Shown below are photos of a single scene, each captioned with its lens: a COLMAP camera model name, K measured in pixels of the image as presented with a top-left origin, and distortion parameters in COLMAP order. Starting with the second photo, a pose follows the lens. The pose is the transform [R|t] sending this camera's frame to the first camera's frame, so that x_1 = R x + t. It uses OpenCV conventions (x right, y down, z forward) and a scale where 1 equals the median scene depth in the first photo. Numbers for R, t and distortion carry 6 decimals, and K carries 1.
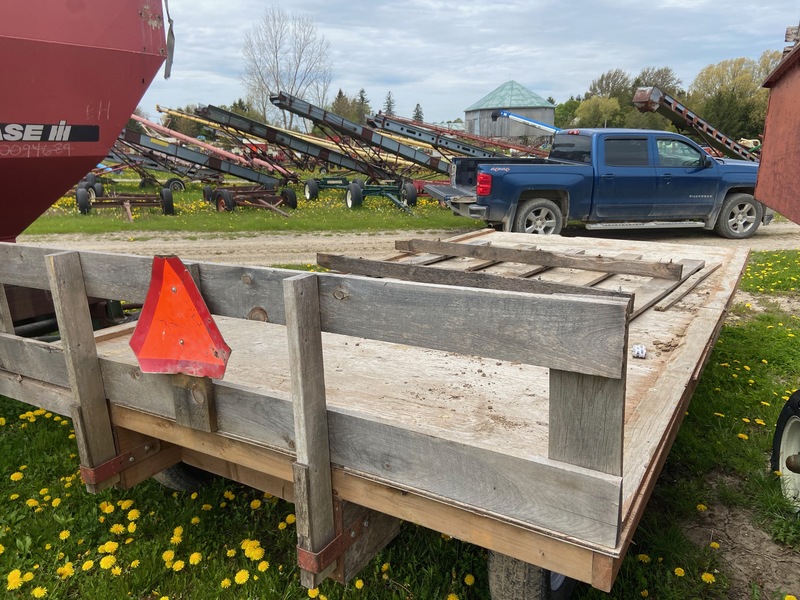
lens RADIAL K [[604.6, 0, 399.8], [0, 604.6, 317.1], [0, 0, 1]] dist [0.100156, -0.117589]
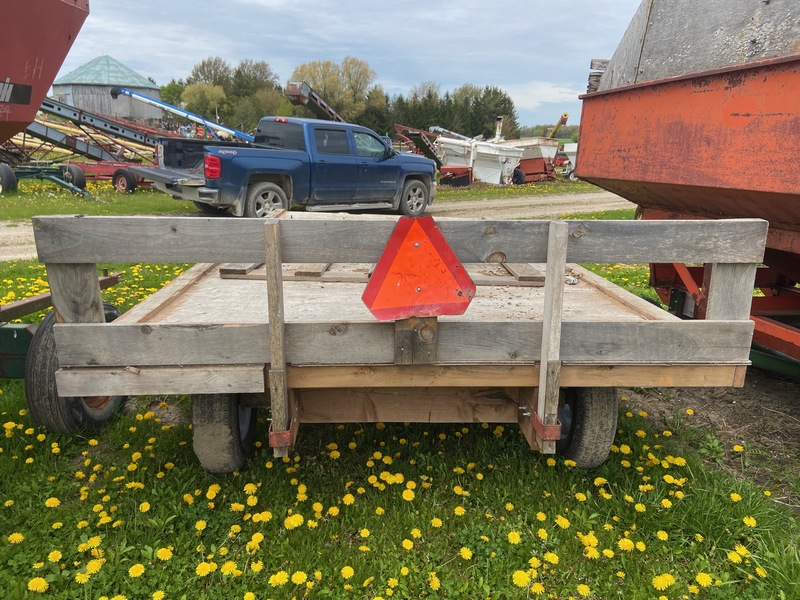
lens RADIAL K [[604.6, 0, 410.5], [0, 604.6, 311.9], [0, 0, 1]] dist [0.100156, -0.117589]
pose [[0.818358, -0.120349, 0.561966, -0.173924], [0.113927, 0.992395, 0.046622, 0.004560], [-0.563303, 0.025870, 0.825845, 0.007028]]
